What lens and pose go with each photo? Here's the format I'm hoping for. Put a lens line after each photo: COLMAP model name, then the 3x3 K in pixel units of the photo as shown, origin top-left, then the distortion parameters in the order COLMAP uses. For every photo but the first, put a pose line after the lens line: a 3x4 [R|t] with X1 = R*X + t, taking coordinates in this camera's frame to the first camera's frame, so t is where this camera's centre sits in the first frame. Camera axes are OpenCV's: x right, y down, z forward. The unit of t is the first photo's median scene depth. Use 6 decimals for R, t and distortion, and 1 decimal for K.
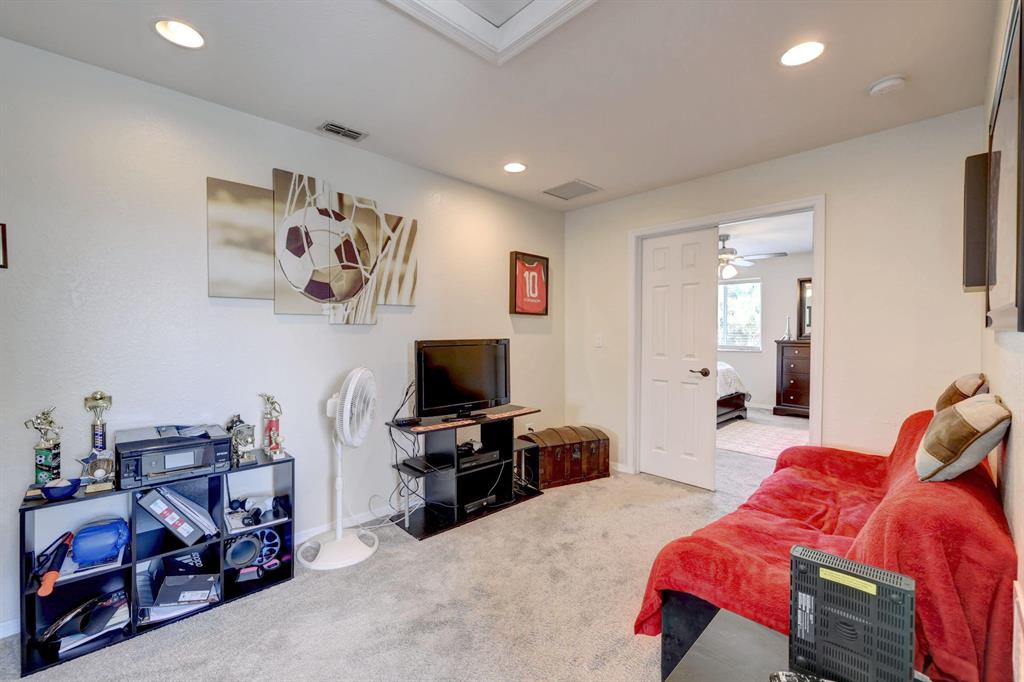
lens RADIAL K [[424.1, 0, 512.8], [0, 424.1, 339.8], [0, 0, 1]] dist [-0.001272, -0.000636]
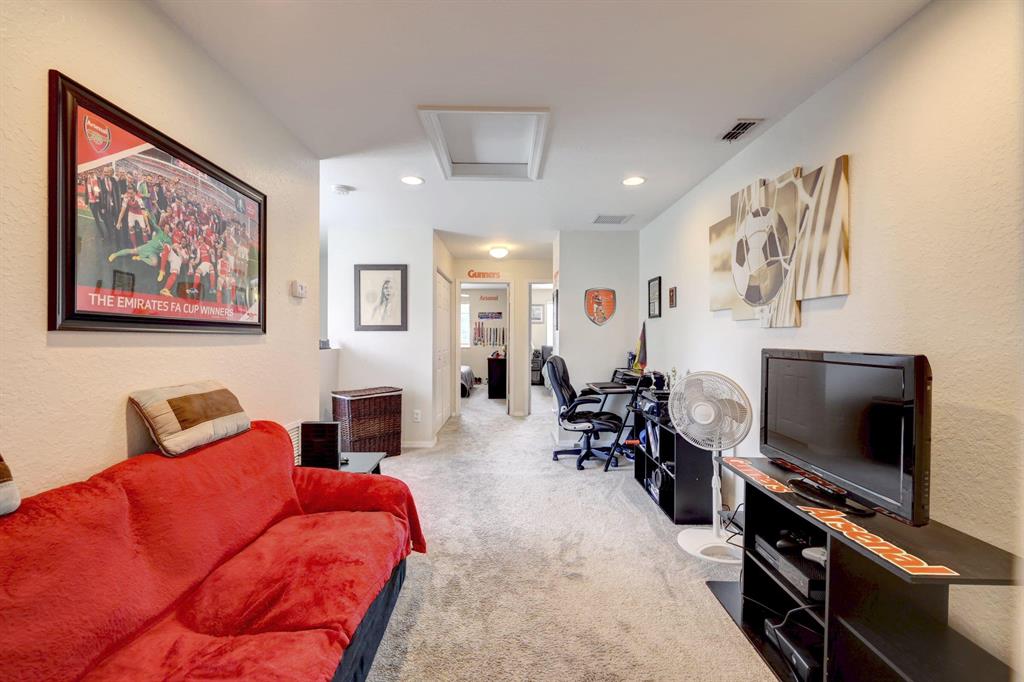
lens RADIAL K [[424.1, 0, 510.4], [0, 424.1, 341.4], [0, 0, 1]] dist [-0.001272, -0.000636]
pose [[-0.690020, 0.007243, -0.723754, 0.617303], [-0.014125, 0.999625, 0.023471, -0.021155], [0.723652, 0.026418, -0.689659, 1.201592]]
